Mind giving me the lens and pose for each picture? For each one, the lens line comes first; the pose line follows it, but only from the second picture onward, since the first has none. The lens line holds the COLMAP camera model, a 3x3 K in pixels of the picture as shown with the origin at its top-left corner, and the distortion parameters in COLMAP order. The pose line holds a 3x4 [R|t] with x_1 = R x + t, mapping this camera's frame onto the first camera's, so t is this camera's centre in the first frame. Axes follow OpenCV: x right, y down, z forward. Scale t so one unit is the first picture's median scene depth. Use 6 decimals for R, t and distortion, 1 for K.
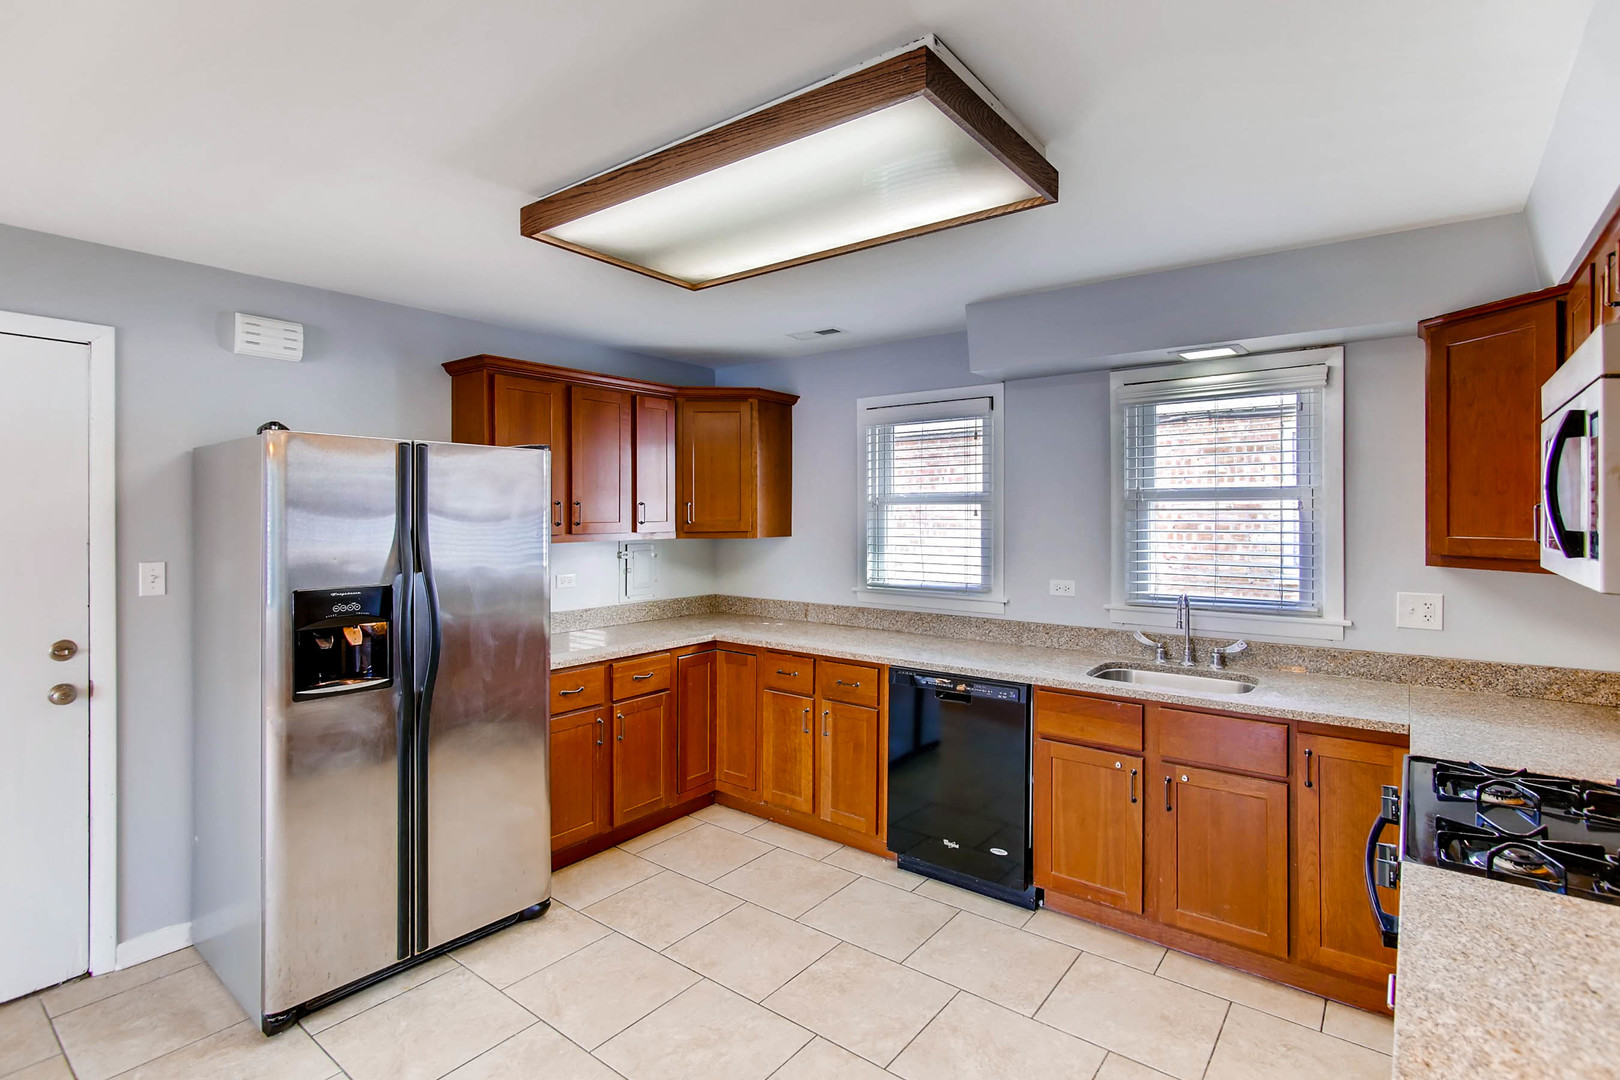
lens RADIAL K [[780.9, 0, 804.6], [0, 780.9, 524.9], [0, 0, 1]] dist [-0.000161, 0.000321]
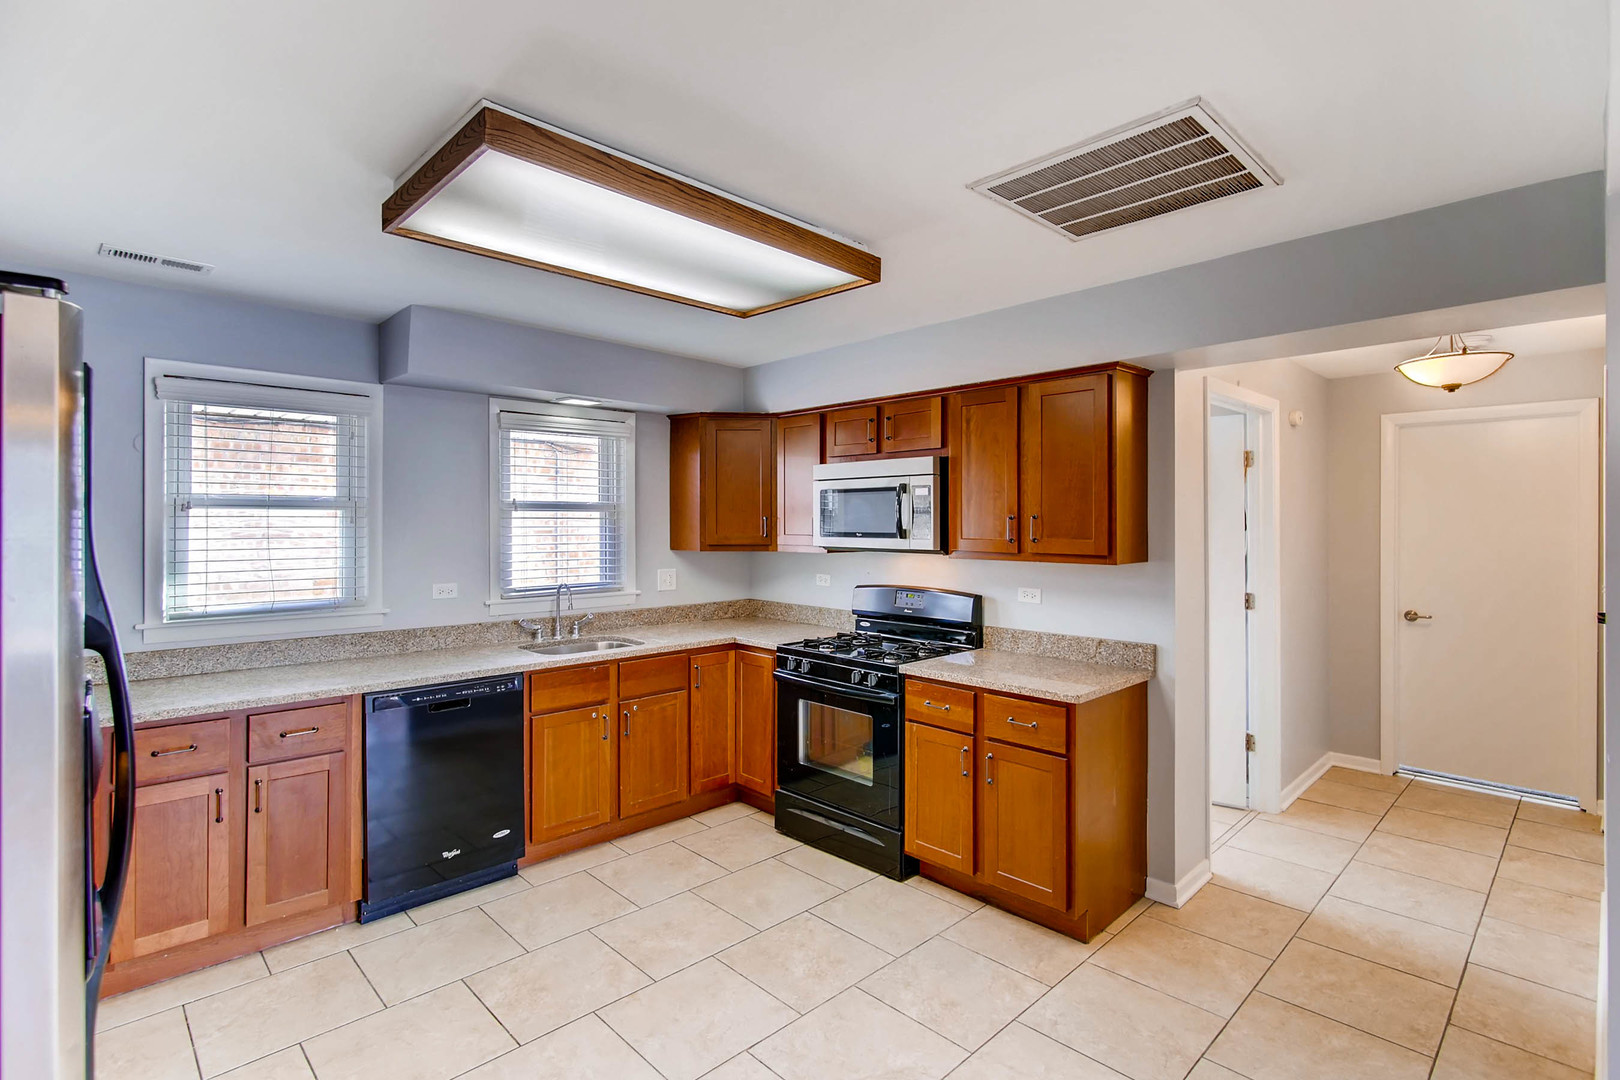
lens RADIAL K [[780.9, 0, 804.6], [0, 780.9, 524.9], [0, 0, 1]] dist [-0.000161, 0.000321]
pose [[0.140188, -0.001395, 0.990124, -0.733469], [0.010881, 0.999941, -0.000132, -0.004035], [-0.990065, 0.010792, 0.140195, 0.413027]]
